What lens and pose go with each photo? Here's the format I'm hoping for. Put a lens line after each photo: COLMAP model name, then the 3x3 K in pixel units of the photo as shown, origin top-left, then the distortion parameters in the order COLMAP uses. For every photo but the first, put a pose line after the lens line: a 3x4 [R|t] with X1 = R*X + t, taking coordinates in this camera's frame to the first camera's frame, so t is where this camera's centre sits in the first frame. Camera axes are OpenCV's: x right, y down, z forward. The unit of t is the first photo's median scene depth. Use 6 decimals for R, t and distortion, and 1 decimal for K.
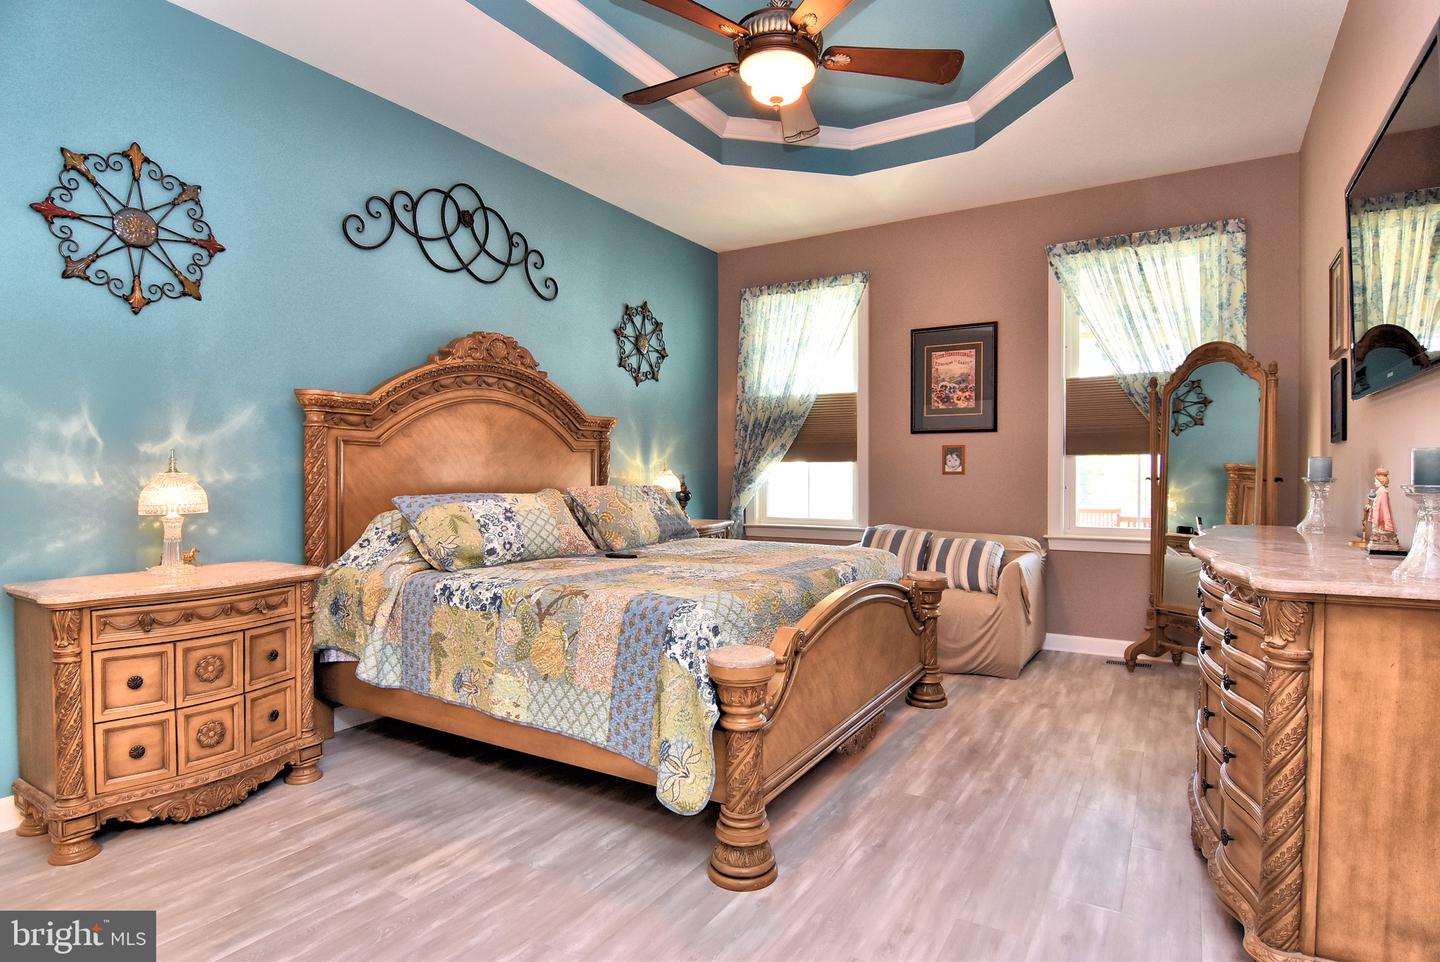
lens RADIAL K [[766.0, 0, 725.1], [0, 766.0, 481.1], [0, 0, 1]] dist [0.002143, -0.016701]
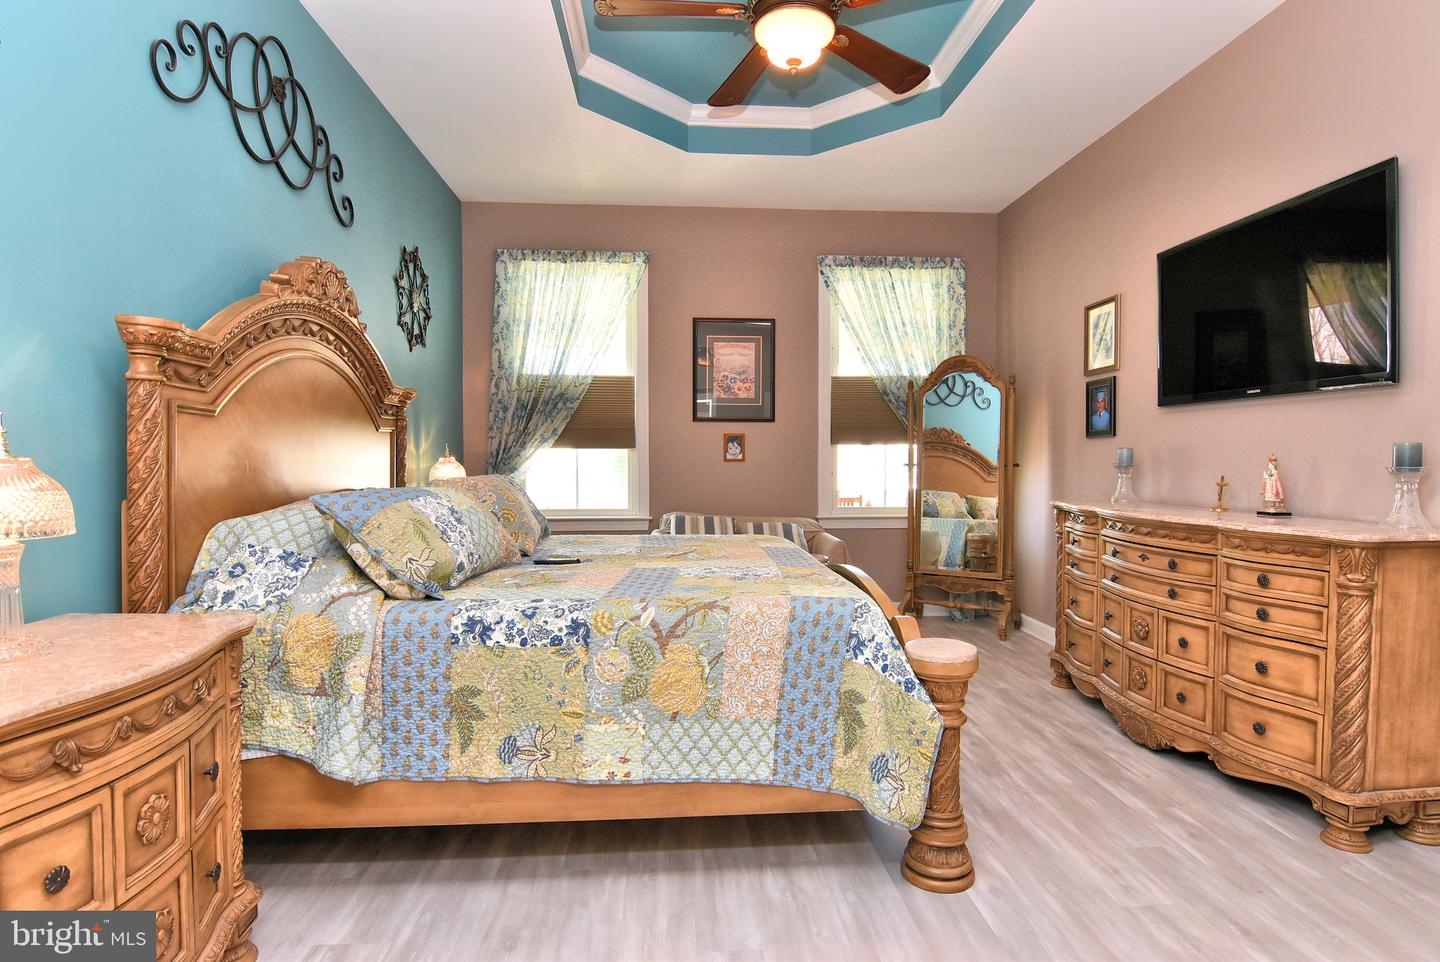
lens RADIAL K [[766.0, 0, 725.1], [0, 766.0, 481.1], [0, 0, 1]] dist [0.002143, -0.016701]
pose [[0.815301, -0.015258, 0.578836, -0.507072], [0.006167, 0.999825, 0.017668, -0.001207], [-0.579004, -0.010835, 0.815253, 0.253548]]
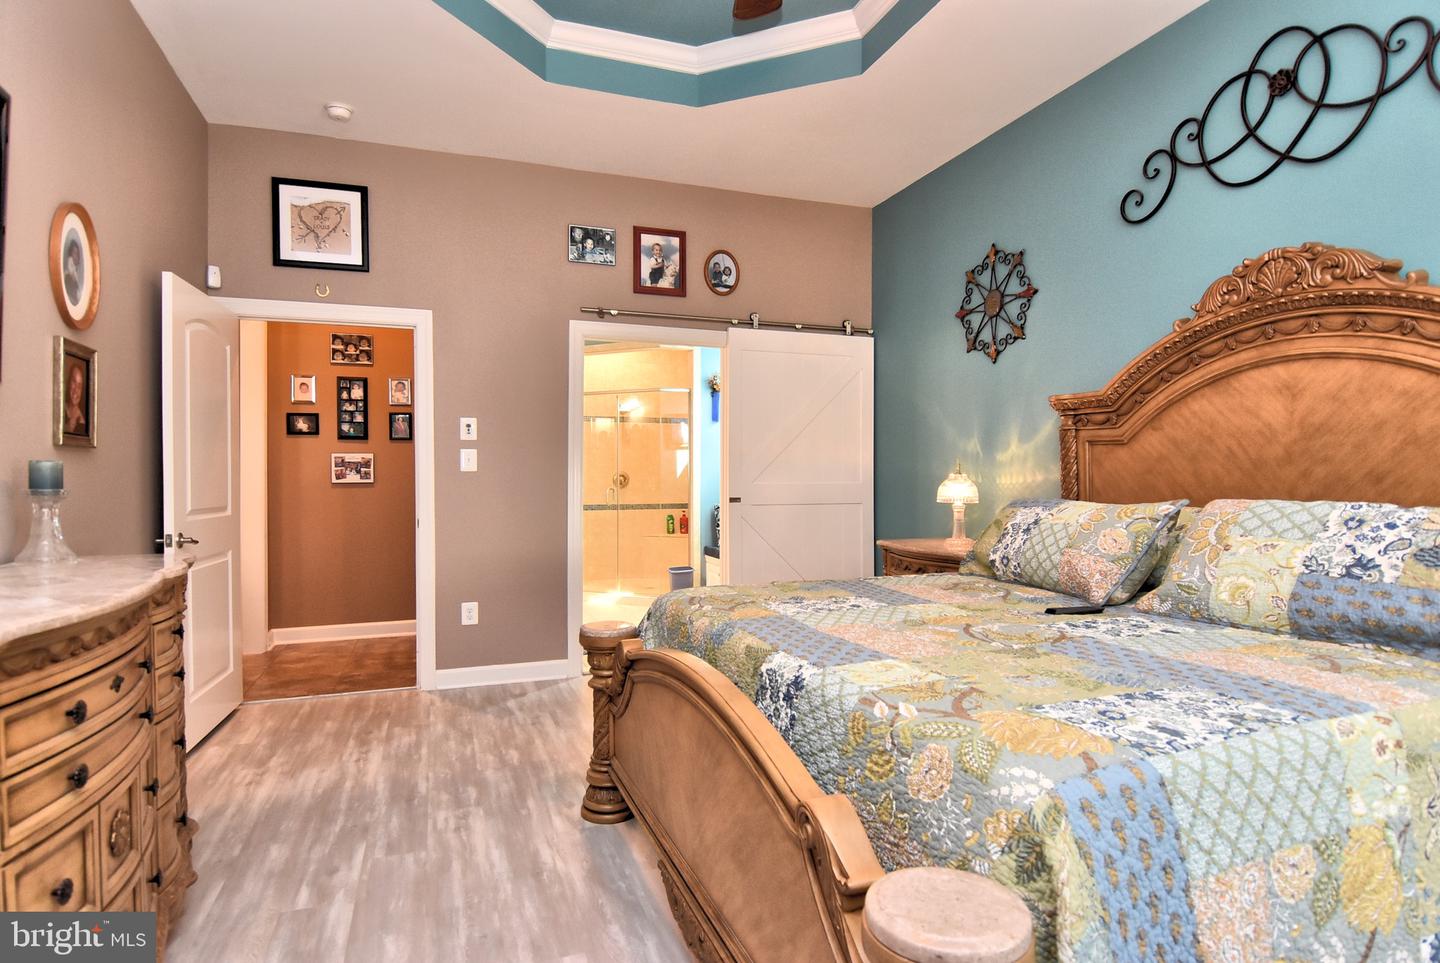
lens RADIAL K [[766.0, 0, 725.1], [0, 766.0, 481.6], [0, 0, 1]] dist [0.002143, -0.016701]
pose [[-0.613867, 0.009299, -0.789355, 0.570290], [-0.004536, 0.999873, 0.015306, -0.014931], [0.789396, 0.012977, -0.613747, 1.262742]]
